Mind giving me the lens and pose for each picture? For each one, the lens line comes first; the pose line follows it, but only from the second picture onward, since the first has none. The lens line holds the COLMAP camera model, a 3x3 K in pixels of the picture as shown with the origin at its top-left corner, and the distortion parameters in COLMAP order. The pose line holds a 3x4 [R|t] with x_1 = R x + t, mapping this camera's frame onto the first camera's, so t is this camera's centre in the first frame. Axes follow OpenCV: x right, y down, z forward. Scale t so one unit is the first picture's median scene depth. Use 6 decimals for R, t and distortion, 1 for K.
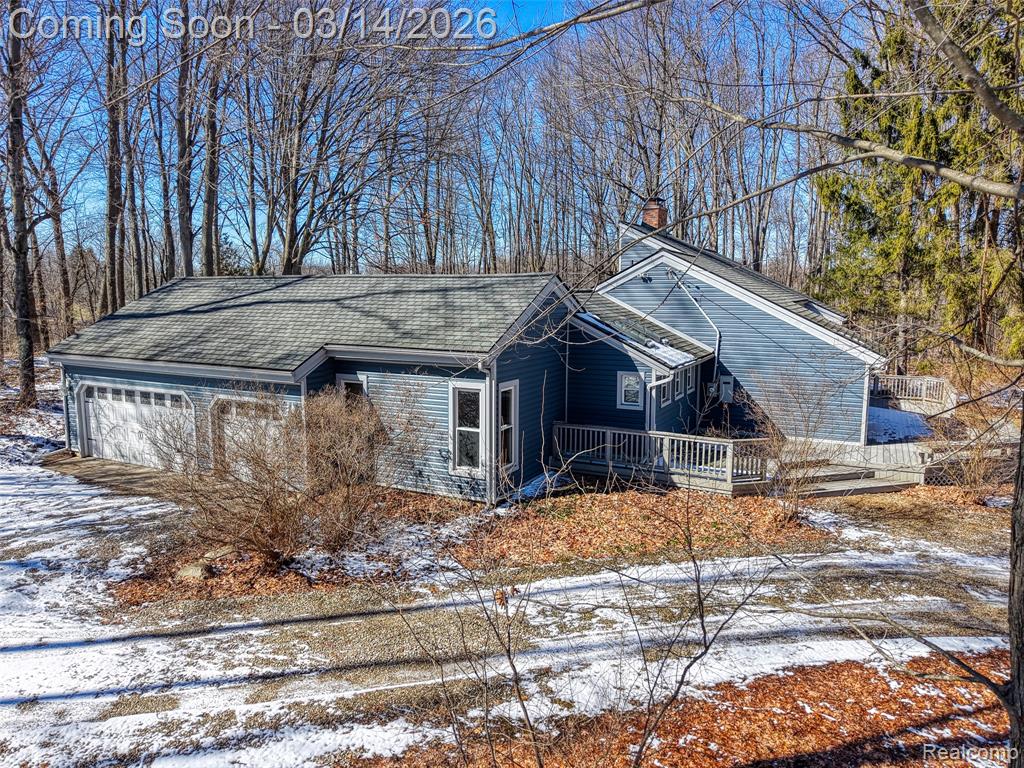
lens RADIAL K [[702.9, 0, 512.0], [0, 702.9, 384.0], [0, 0, 1]] dist [0.026457, -0.036325]
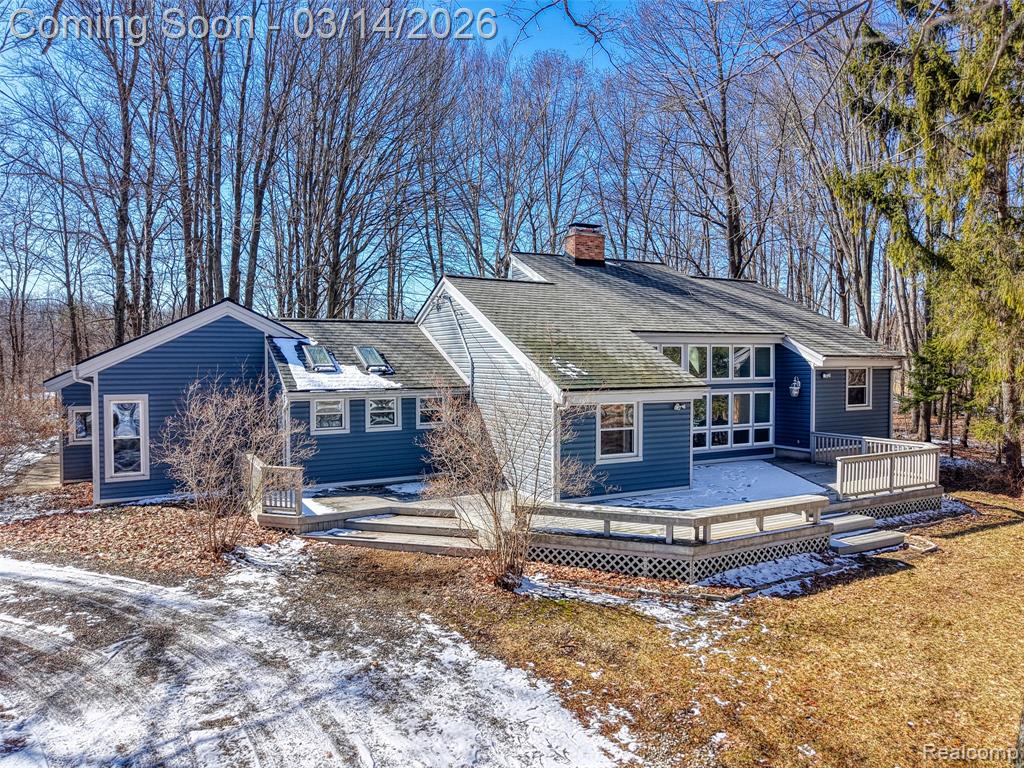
lens RADIAL K [[702.9, 0, 512.0], [0, 702.9, 384.0], [0, 0, 1]] dist [0.026457, -0.036325]
pose [[0.827223, 0.010836, -0.561769, 1.246757], [-0.071436, 0.993729, -0.086025, 0.035513], [0.557313, 0.111292, 0.822810, 0.478805]]
